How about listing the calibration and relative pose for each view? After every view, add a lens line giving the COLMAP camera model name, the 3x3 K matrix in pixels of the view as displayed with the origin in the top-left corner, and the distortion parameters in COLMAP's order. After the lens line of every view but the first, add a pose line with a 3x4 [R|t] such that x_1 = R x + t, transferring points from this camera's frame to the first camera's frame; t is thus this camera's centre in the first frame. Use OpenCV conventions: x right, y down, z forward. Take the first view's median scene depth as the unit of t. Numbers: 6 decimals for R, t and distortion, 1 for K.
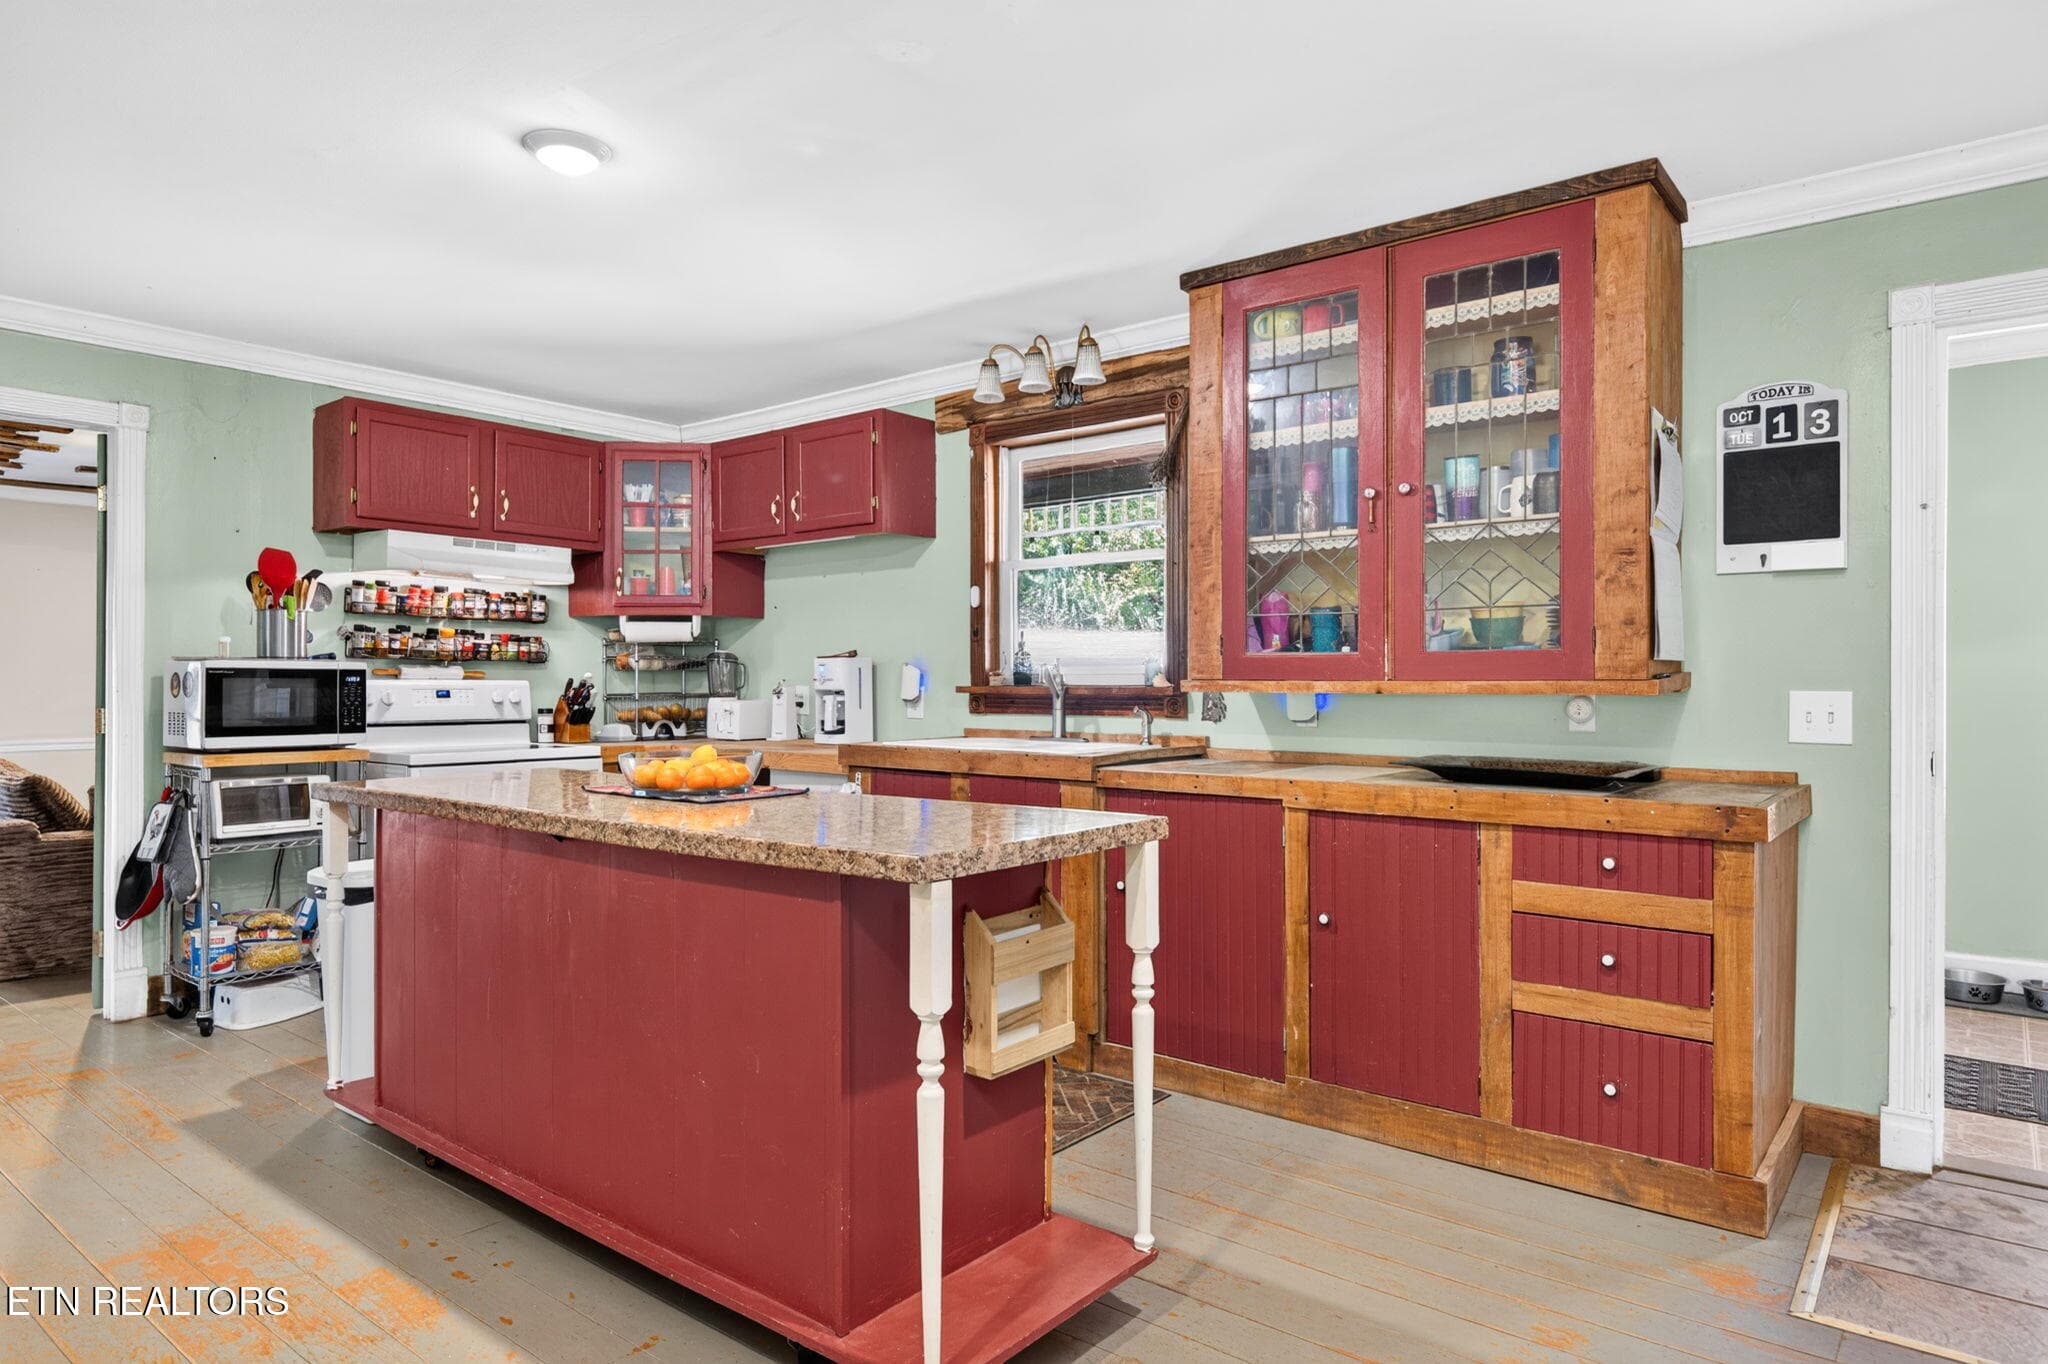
lens RADIAL K [[1199.7, 0, 1001.2], [0, 1199.7, 681.4], [0, 0, 1]] dist [0.004466, 0.000892]
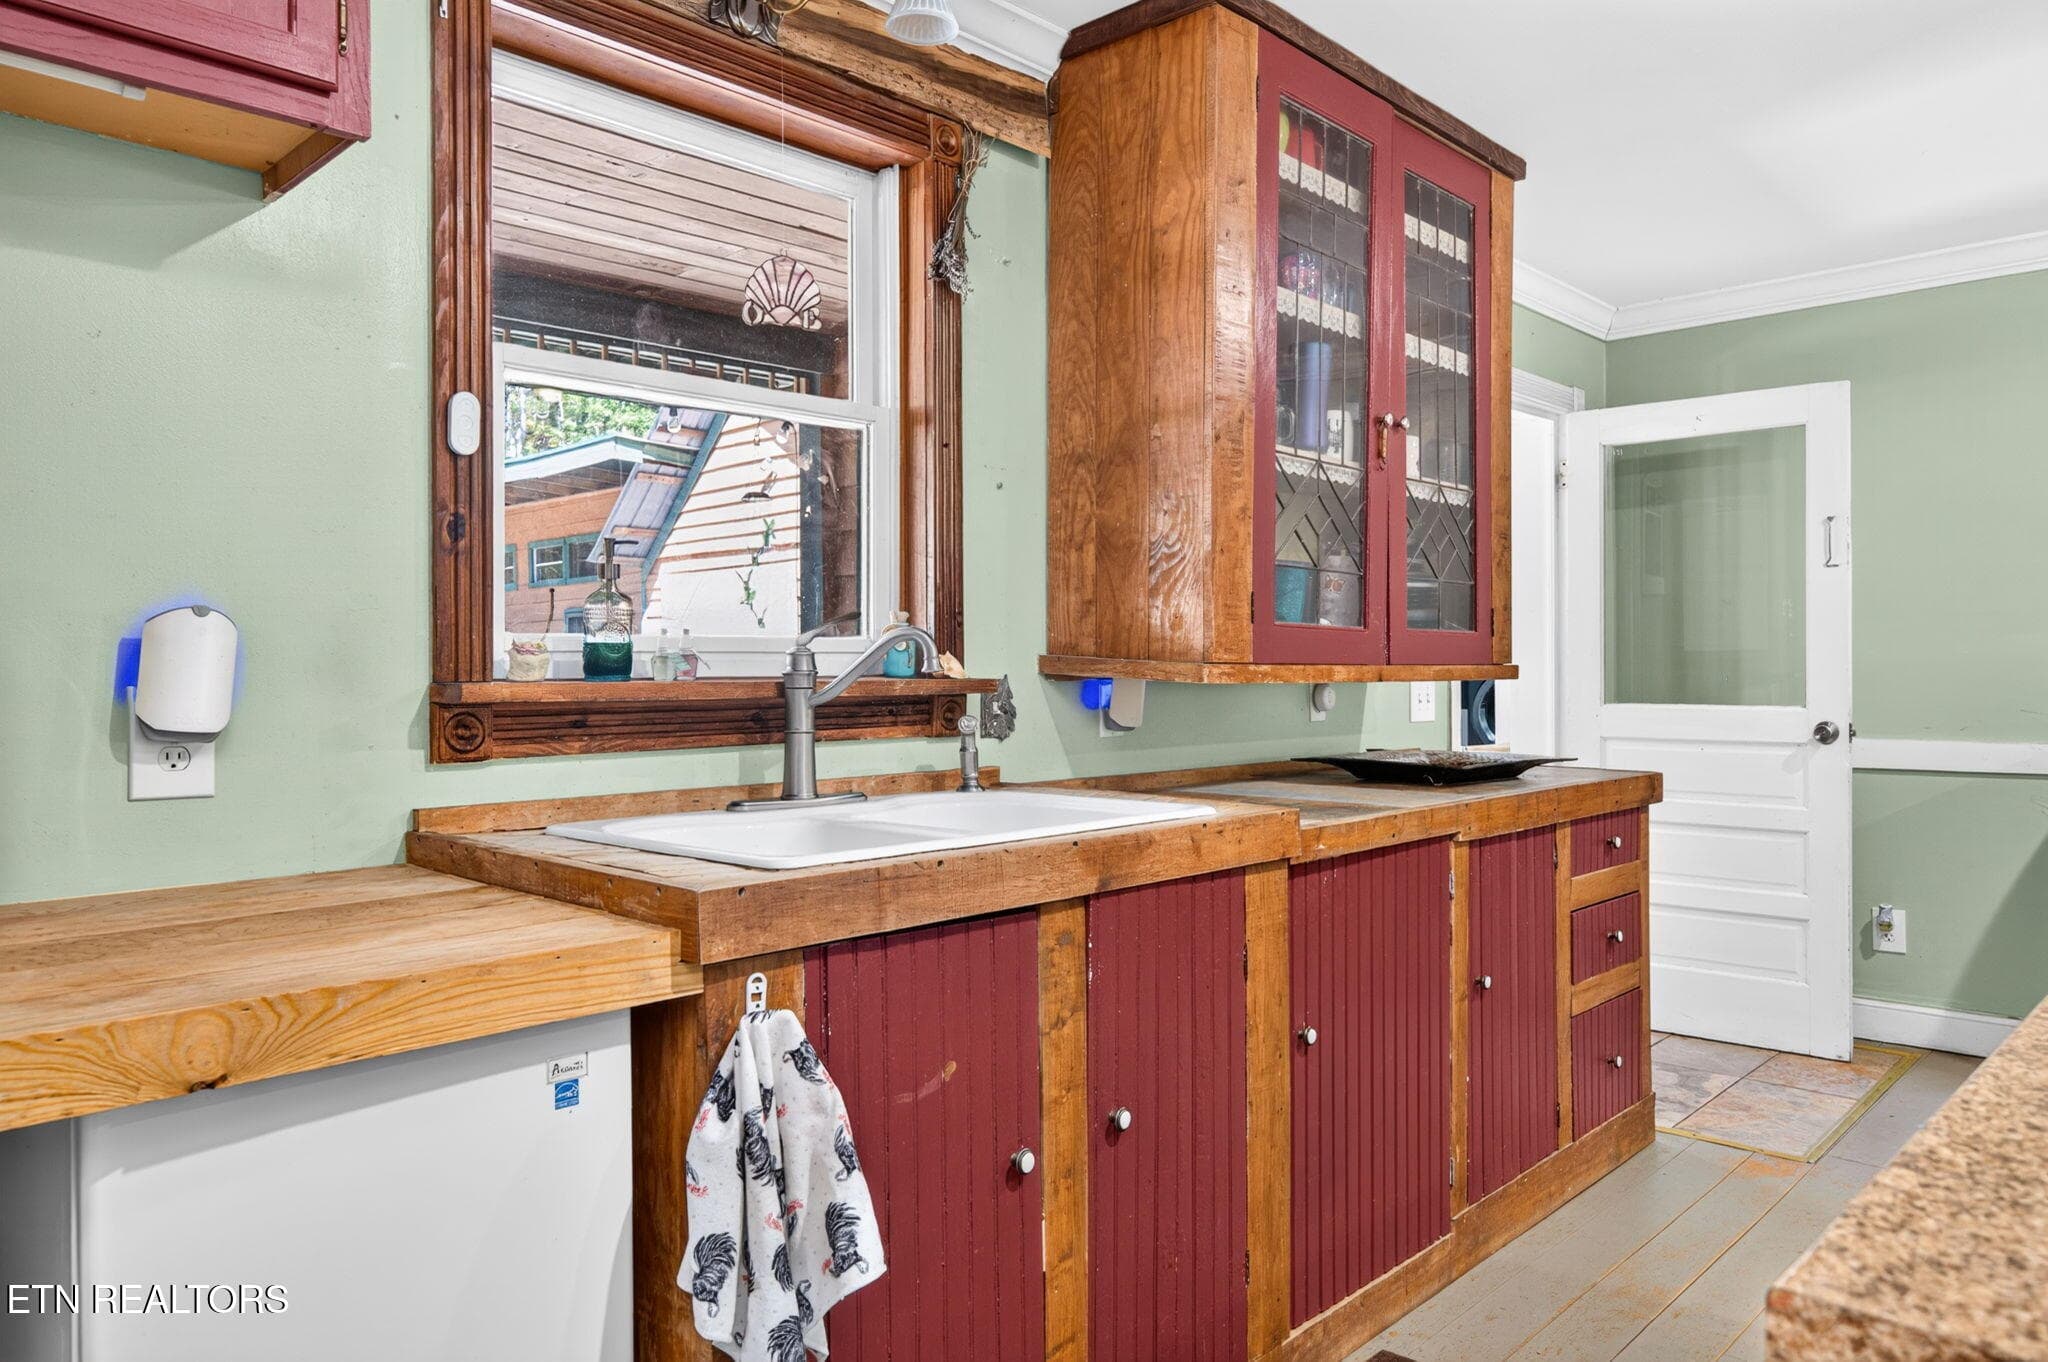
lens RADIAL K [[1325.2, 0, 1024.0], [0, 1325.2, 681.0], [0, 0, 1]] dist [-0.004372, -0.000700]
pose [[0.079762, -0.005663, 0.996798, -0.503540], [0.006157, 0.999968, 0.005189, 0.003177], [-0.996795, 0.005723, 0.079794, 1.056987]]
